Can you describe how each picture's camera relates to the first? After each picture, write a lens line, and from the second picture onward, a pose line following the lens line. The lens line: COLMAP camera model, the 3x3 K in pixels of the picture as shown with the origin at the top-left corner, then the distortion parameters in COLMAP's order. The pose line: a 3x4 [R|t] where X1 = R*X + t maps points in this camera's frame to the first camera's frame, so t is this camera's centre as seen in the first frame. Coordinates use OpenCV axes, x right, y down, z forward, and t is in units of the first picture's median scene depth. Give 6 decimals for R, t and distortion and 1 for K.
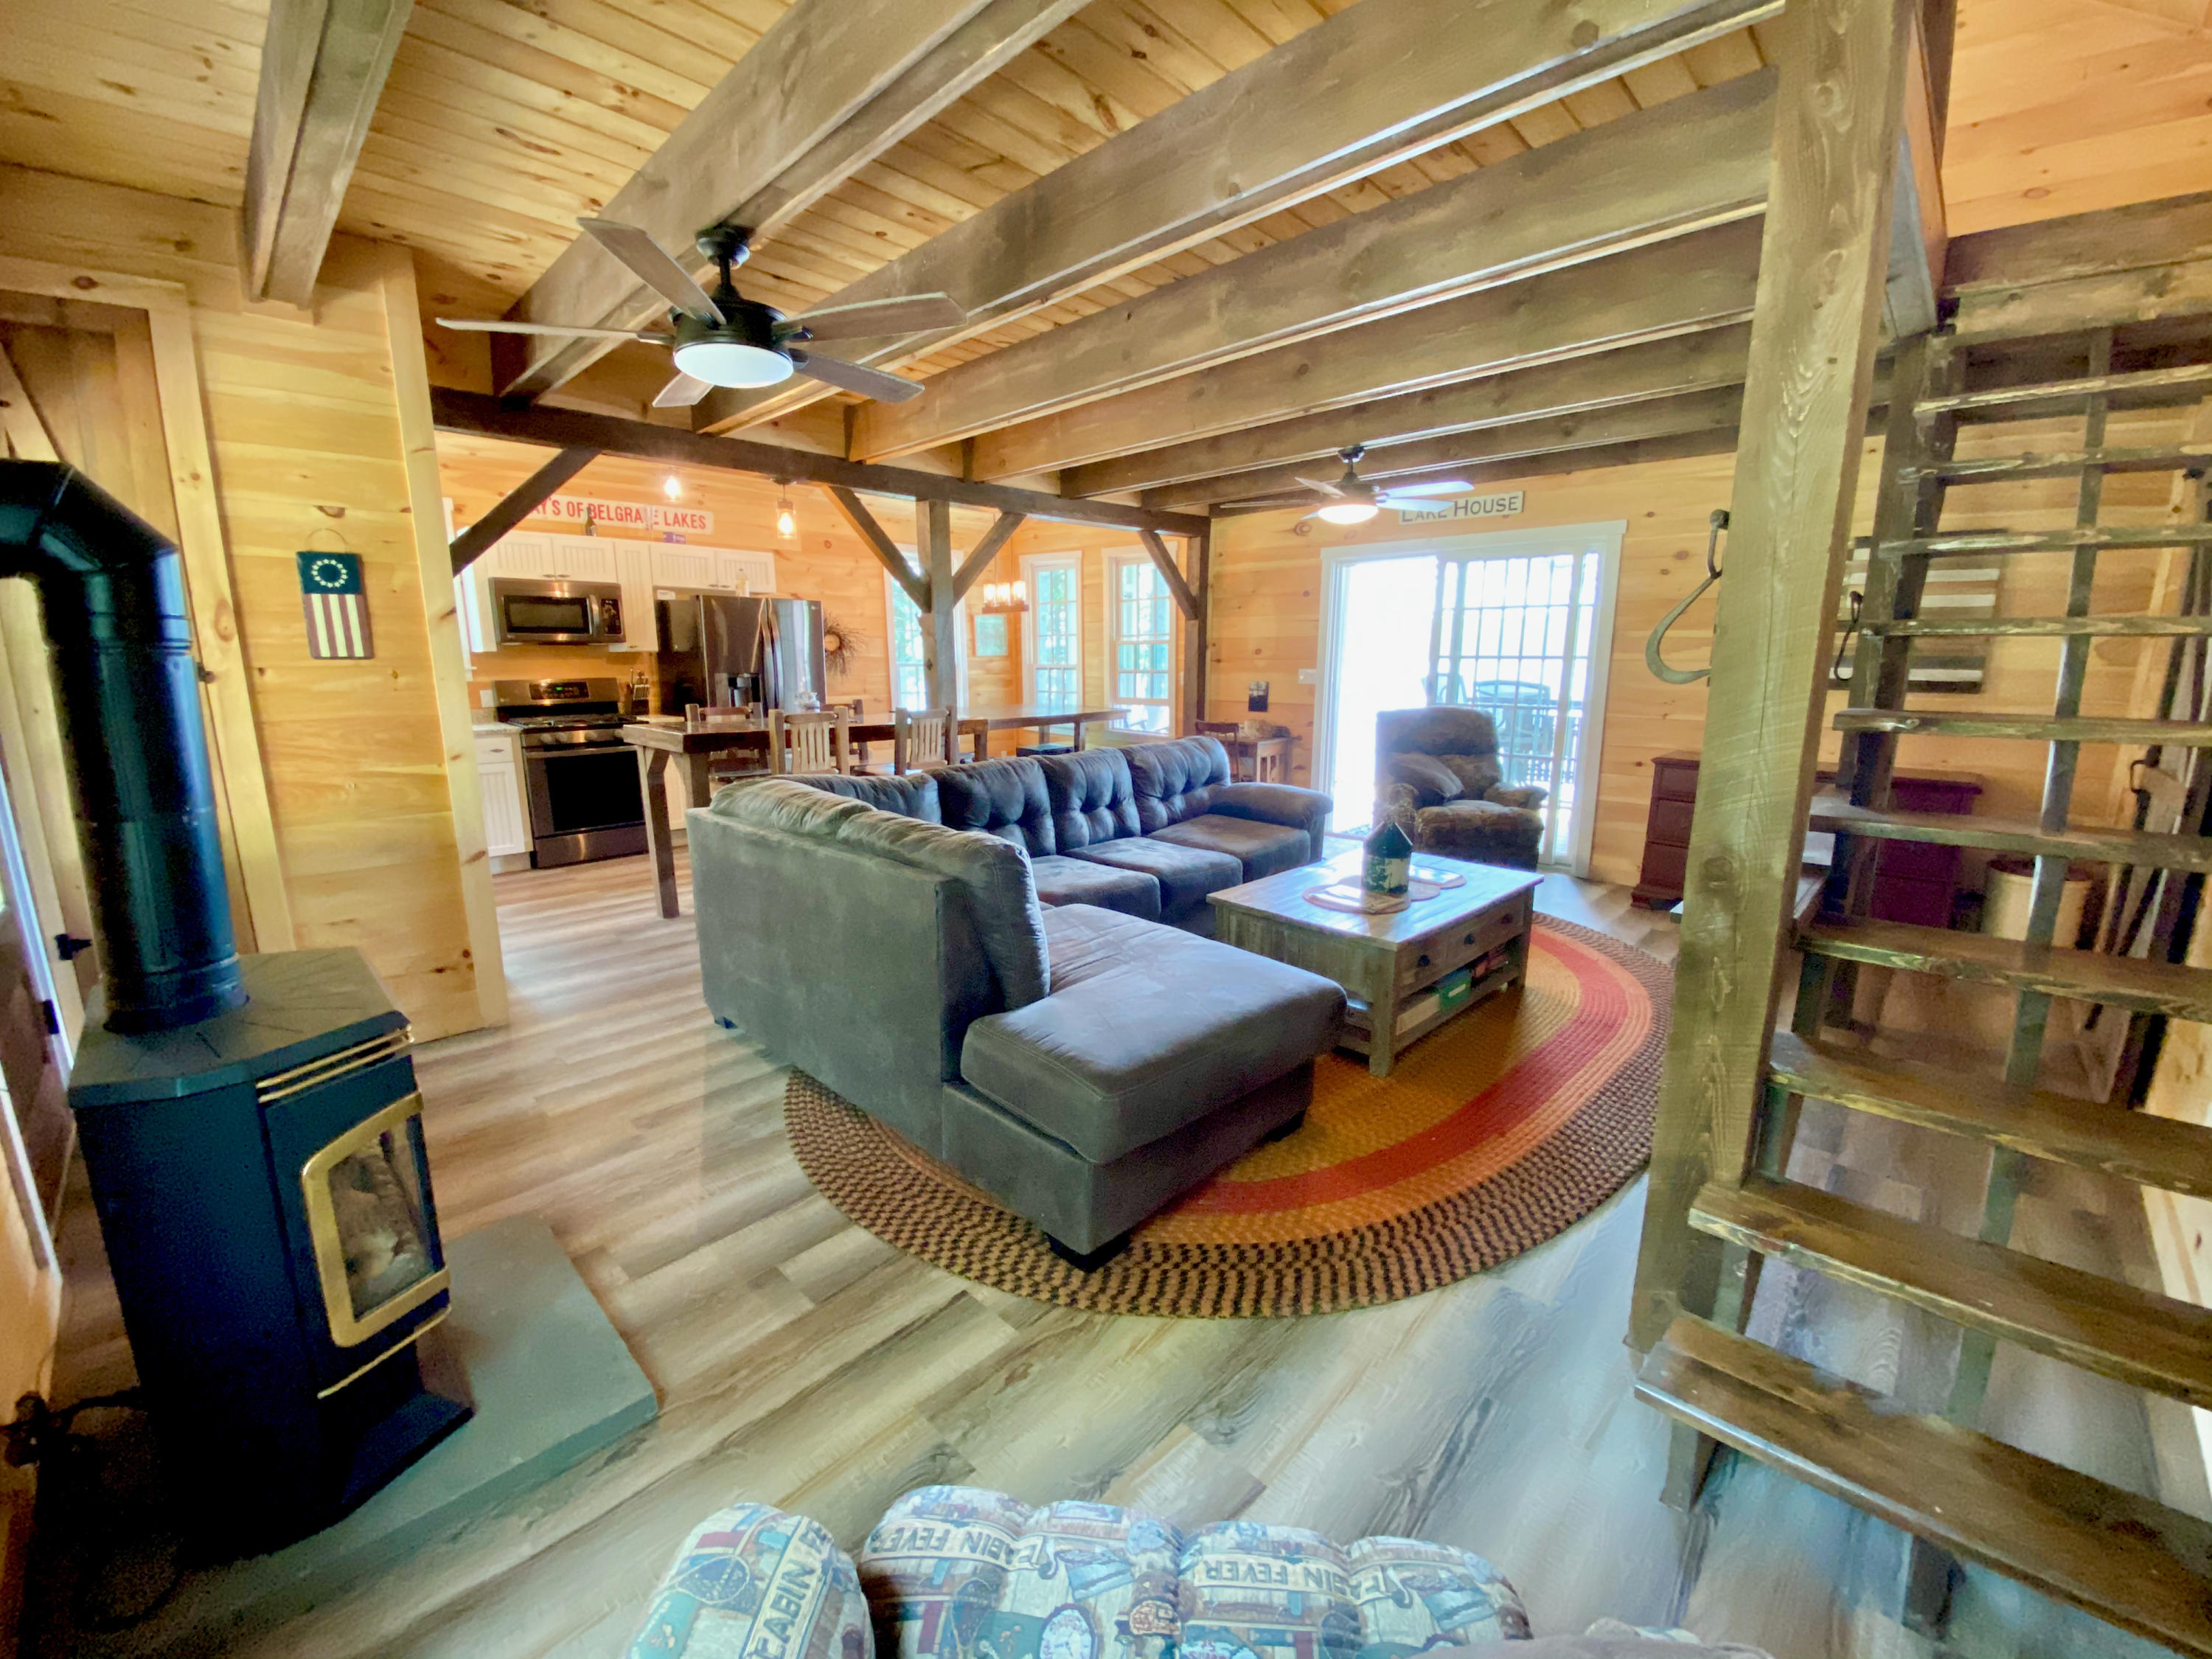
lens RADIAL K [[896.3, 0, 1100.0], [0, 896.3, 830.0], [0, 0, 1]] dist [0.014980, -0.019114]
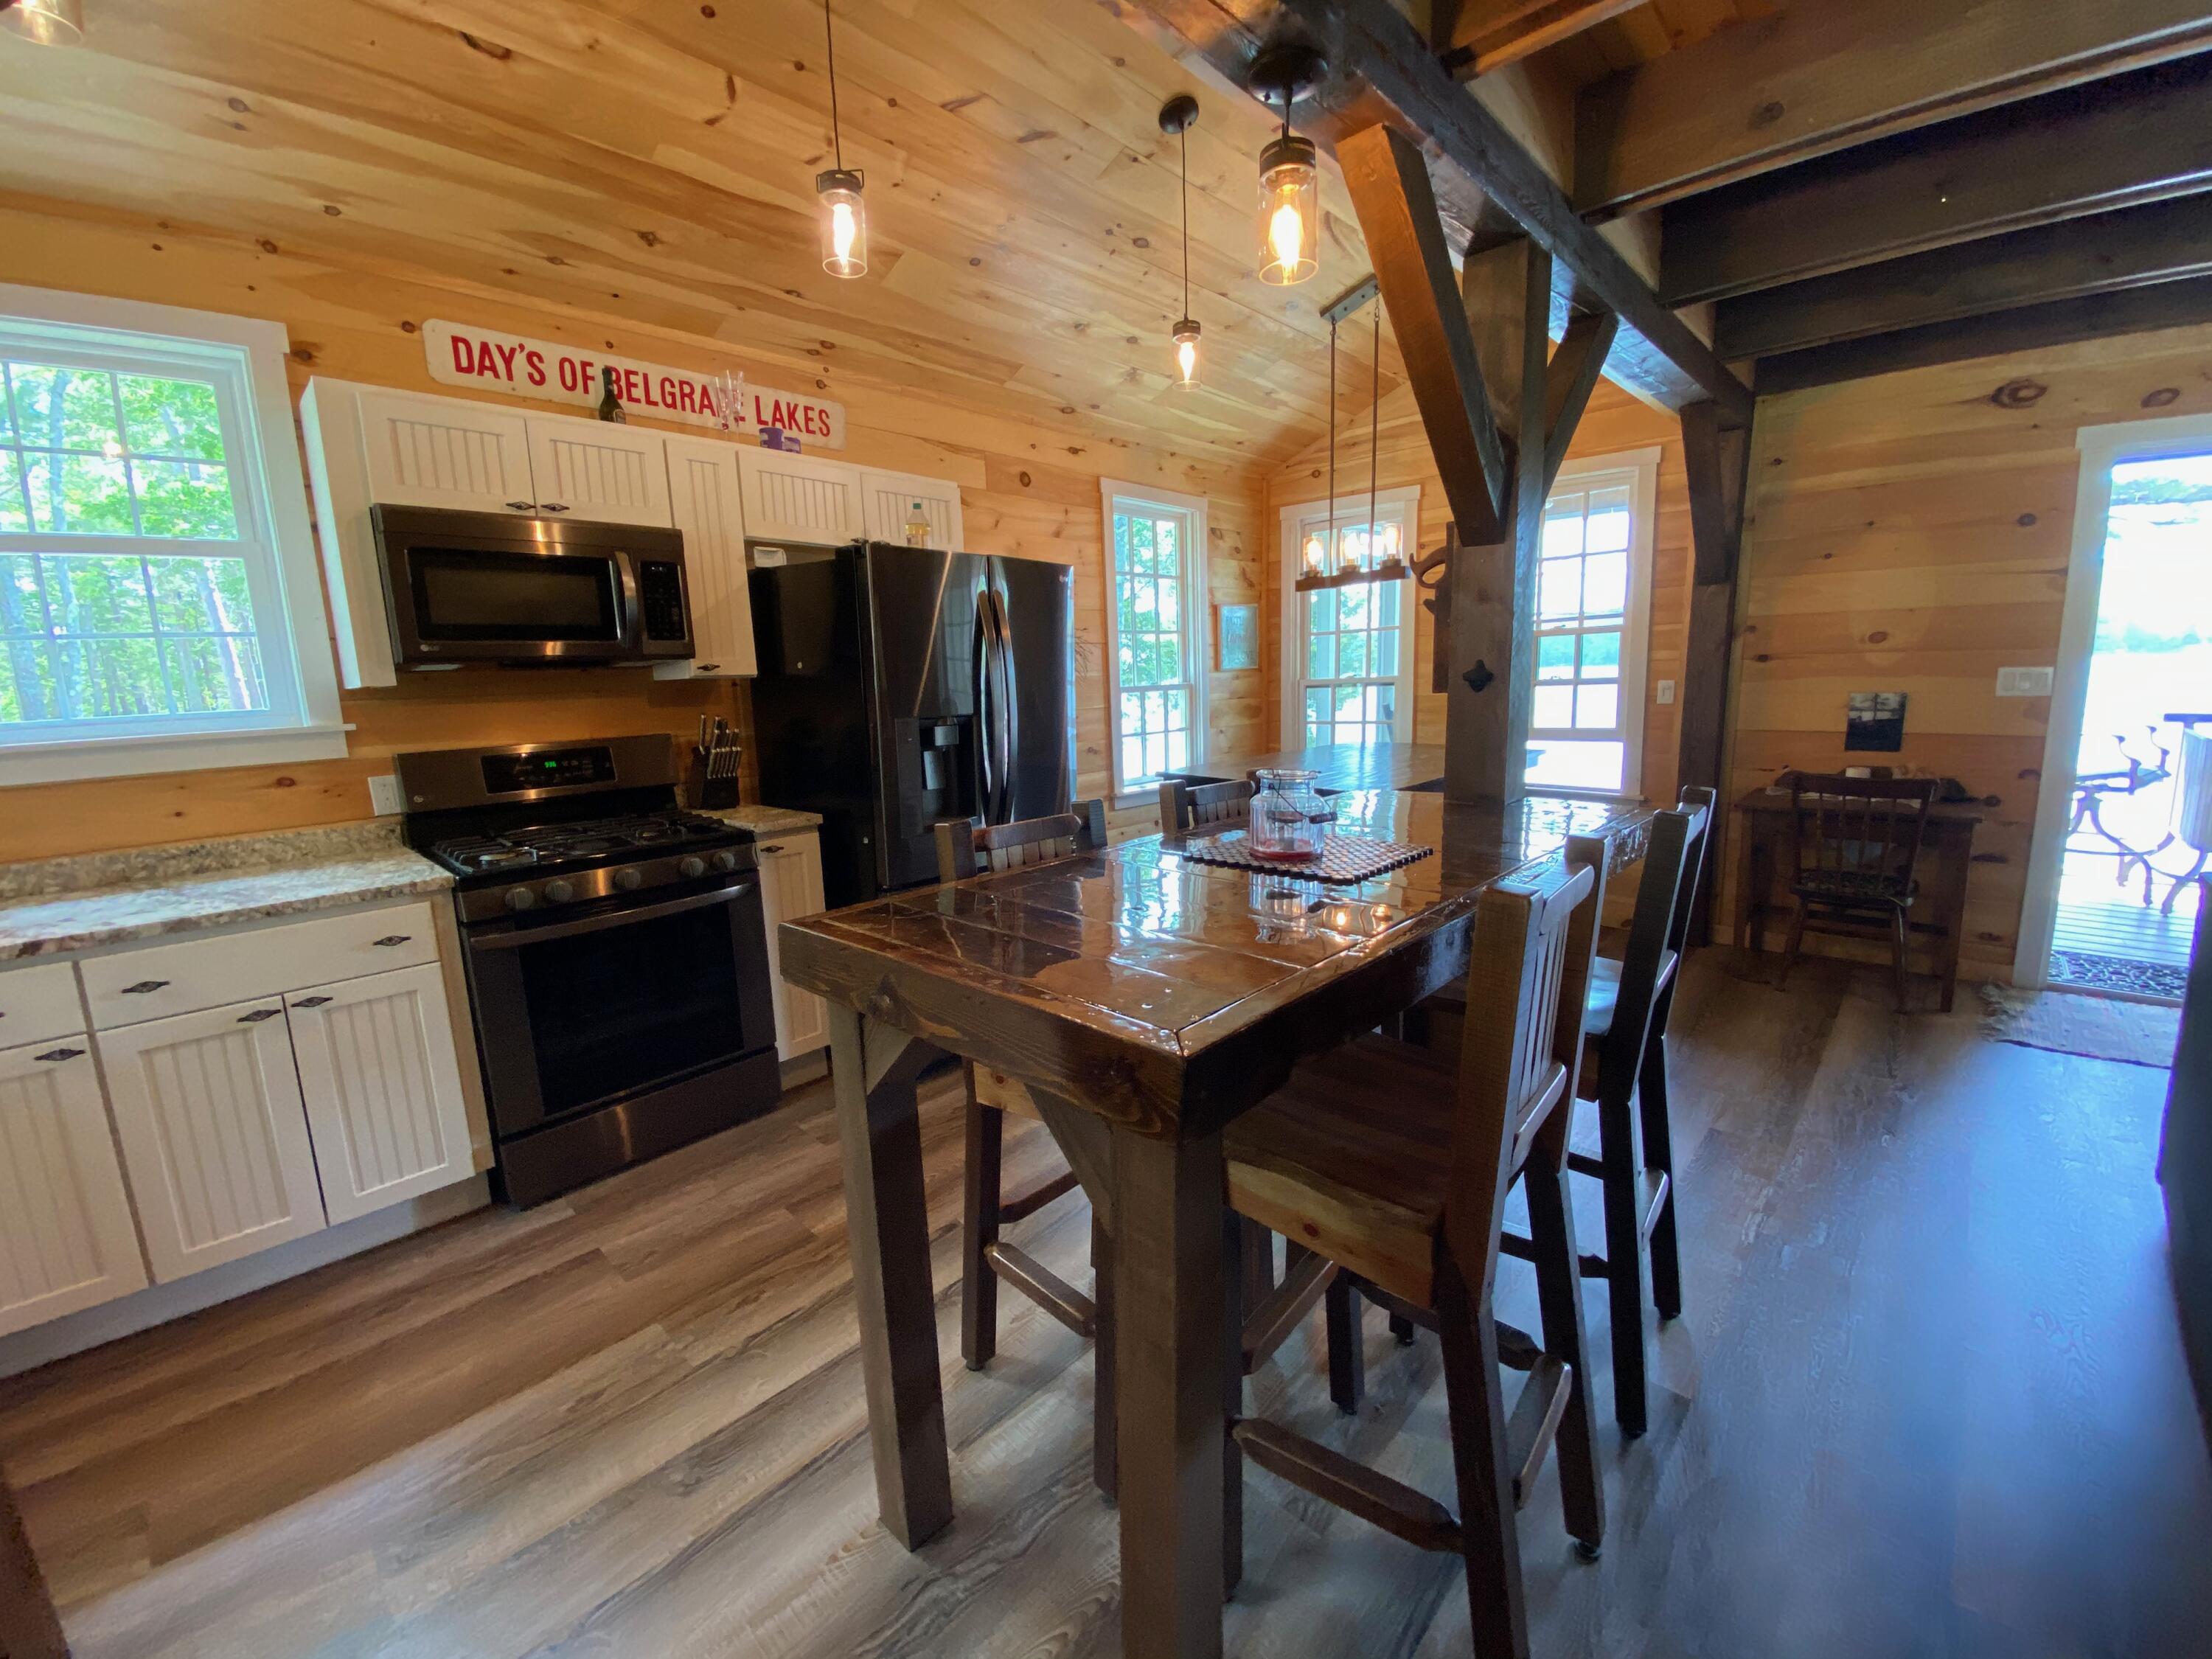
lens RADIAL K [[896.3, 0, 1100.0], [0, 896.3, 830.0], [0, 0, 1]] dist [0.014980, -0.019114]
pose [[0.999384, -0.035042, -0.001764, -0.318994], [0.034993, 0.999130, -0.022683, -0.102152], [0.002558, 0.022607, 0.999741, 0.538079]]
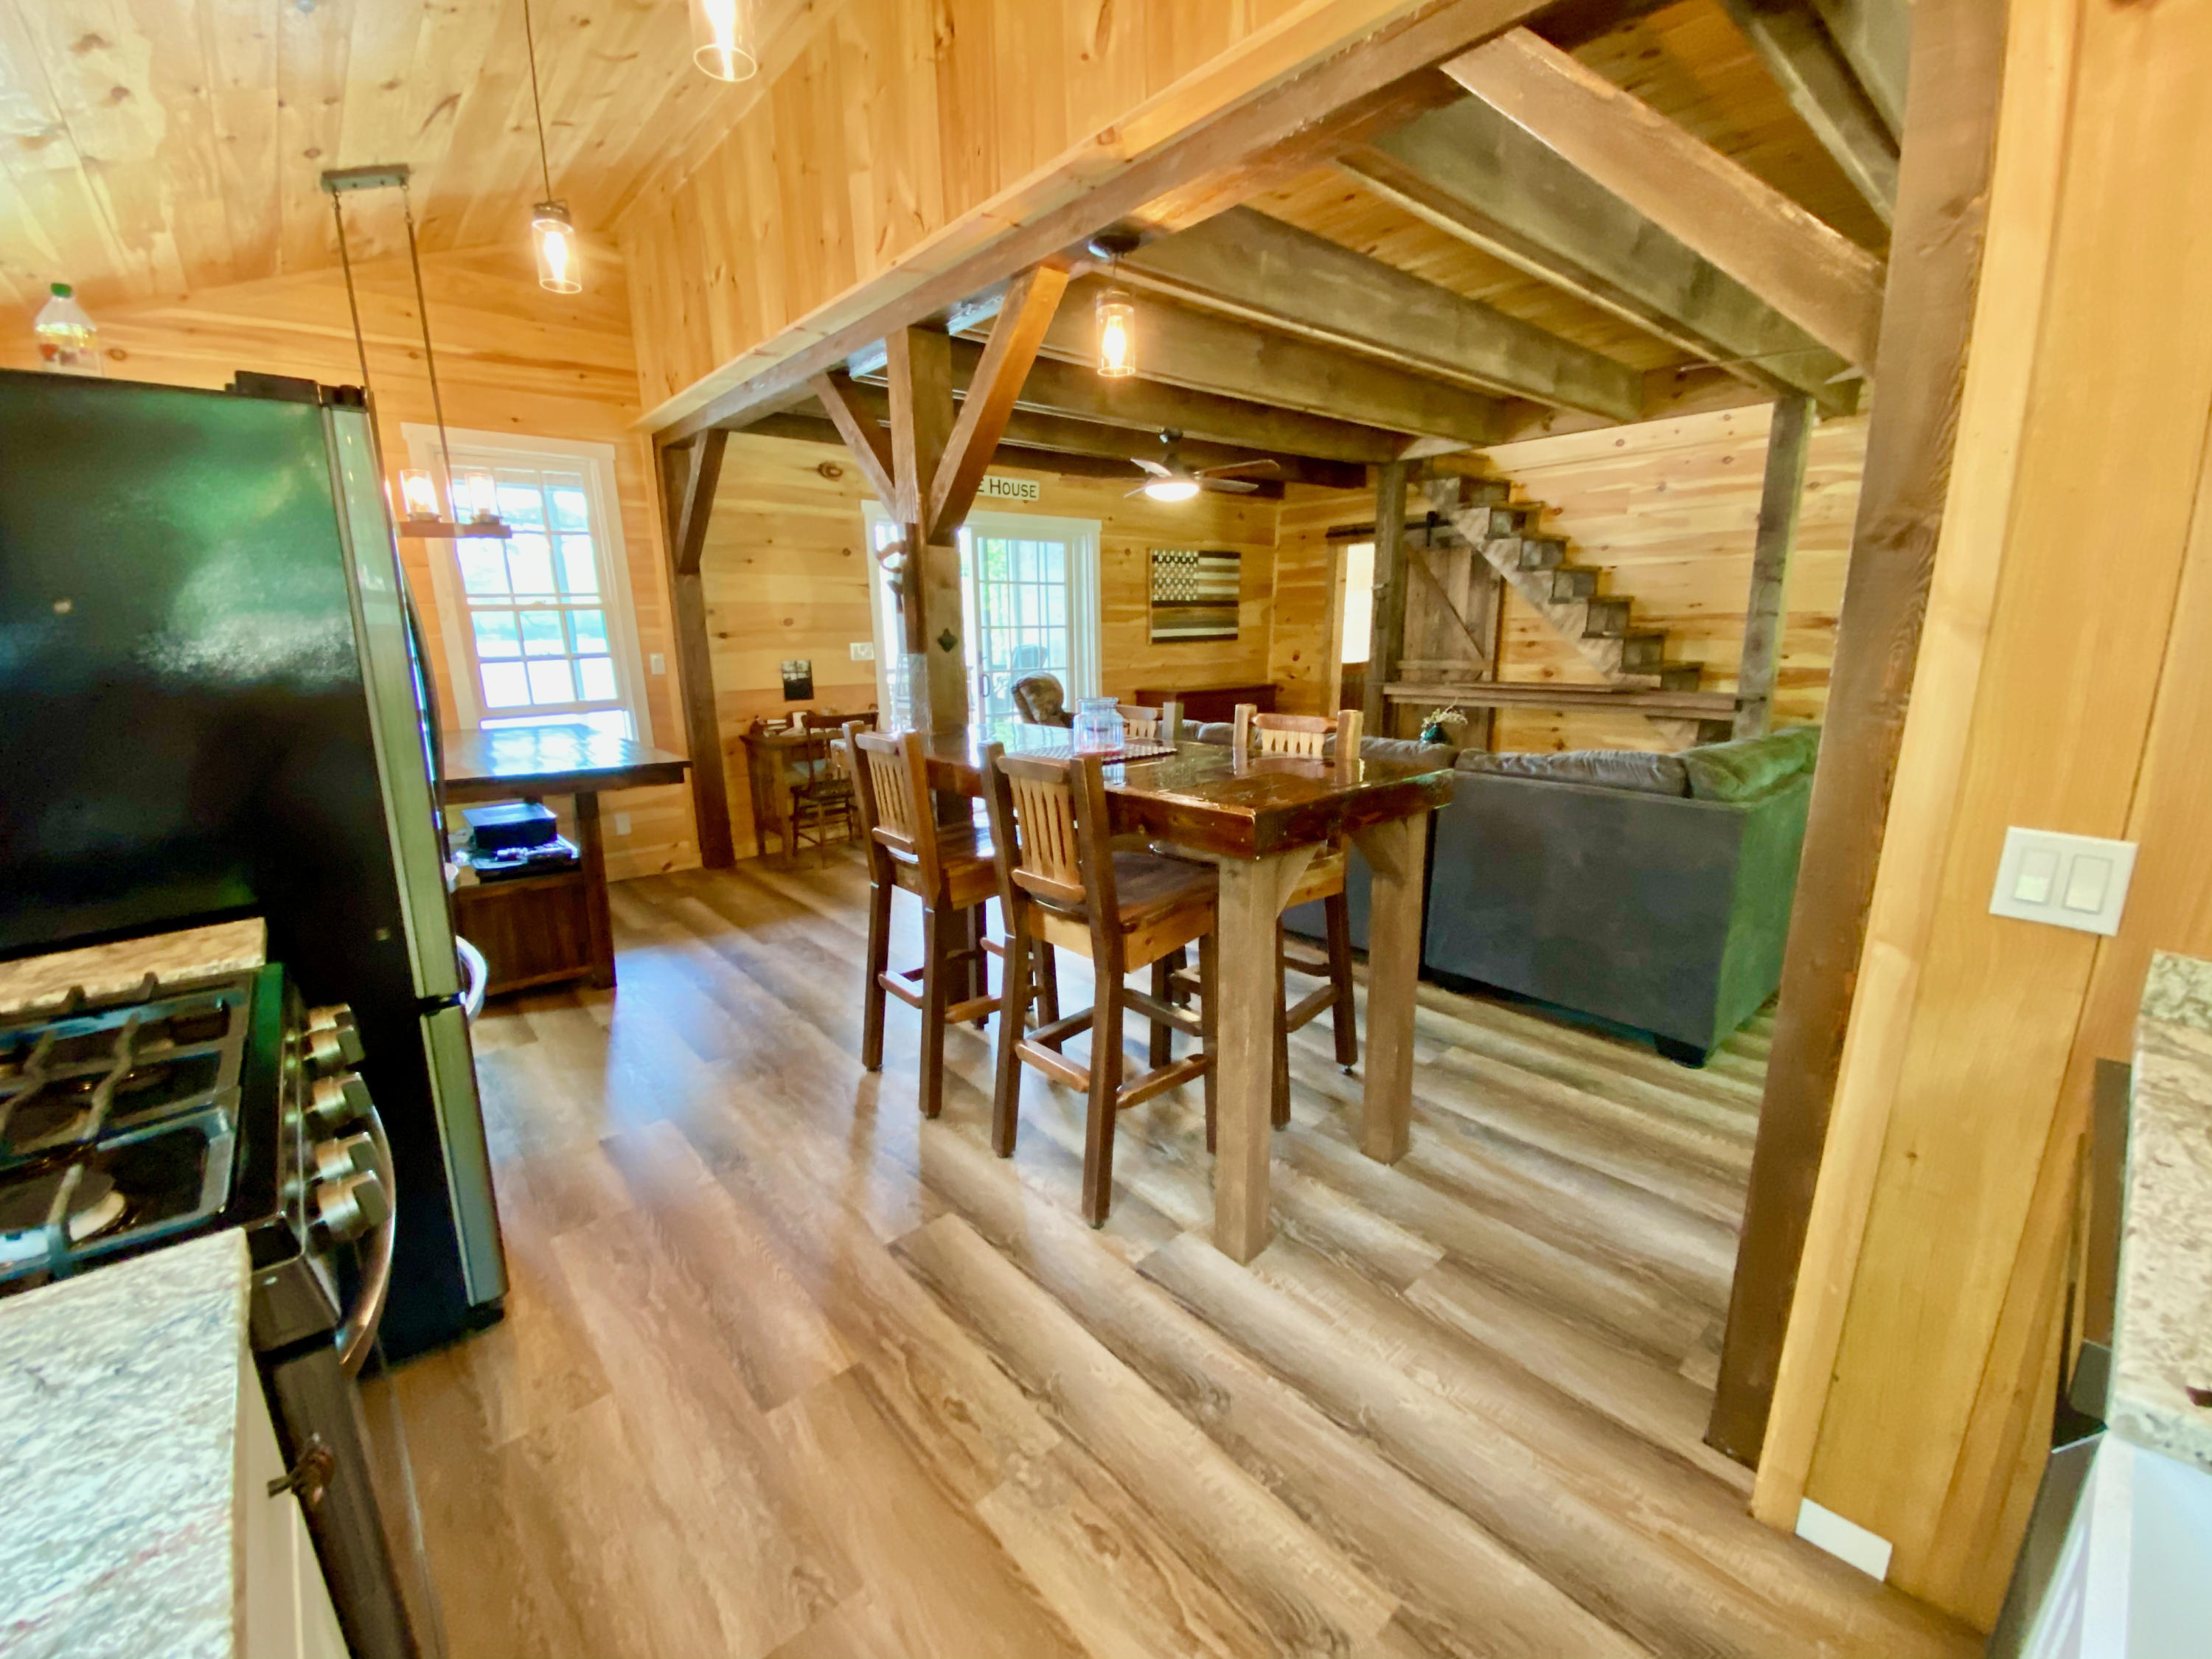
lens RADIAL K [[896.3, 0, 1100.0], [0, 896.3, 830.0], [0, 0, 1]] dist [0.014980, -0.019114]
pose [[0.086207, -0.226094, 0.970284, -0.660264], [0.206054, 0.956898, 0.204667, -0.148553], [-0.974736, 0.182287, 0.129079, 0.761263]]
